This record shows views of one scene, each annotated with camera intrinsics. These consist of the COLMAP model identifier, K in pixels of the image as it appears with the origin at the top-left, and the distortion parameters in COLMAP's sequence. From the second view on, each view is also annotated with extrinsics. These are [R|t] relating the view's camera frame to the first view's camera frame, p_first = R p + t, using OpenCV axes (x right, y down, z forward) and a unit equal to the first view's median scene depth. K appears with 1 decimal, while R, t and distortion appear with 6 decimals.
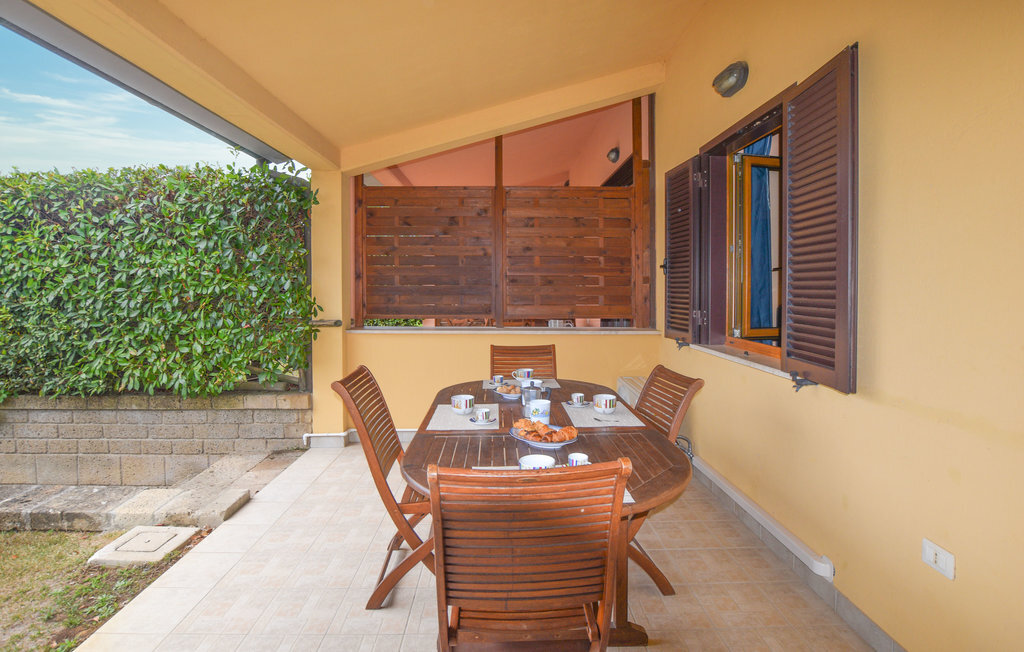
lens RADIAL K [[526.1, 0, 533.9], [0, 526.1, 298.6], [0, 0, 1]] dist [-0.014555, 0.000639]
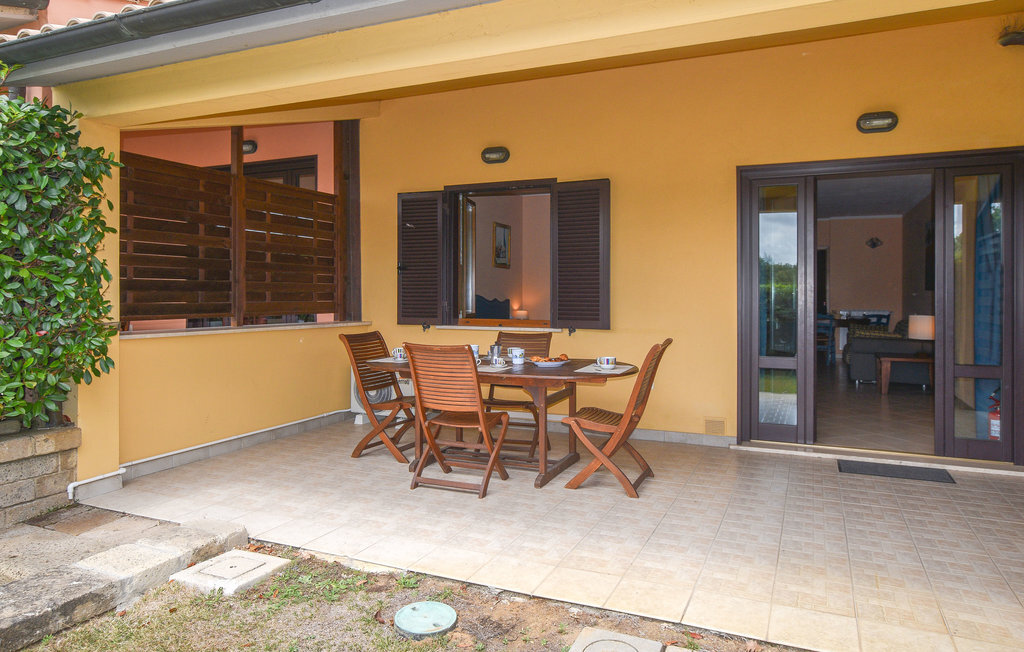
lens RADIAL K [[676.7, 0, 513.7], [0, 676.7, 288.4], [0, 0, 1]] dist [0.003272, 0.001946]
pose [[0.423922, -0.000135, 0.905699, -1.008596], [0.016790, 0.999829, -0.007710, 0.006432], [-0.905543, 0.018475, 0.423852, 0.044786]]
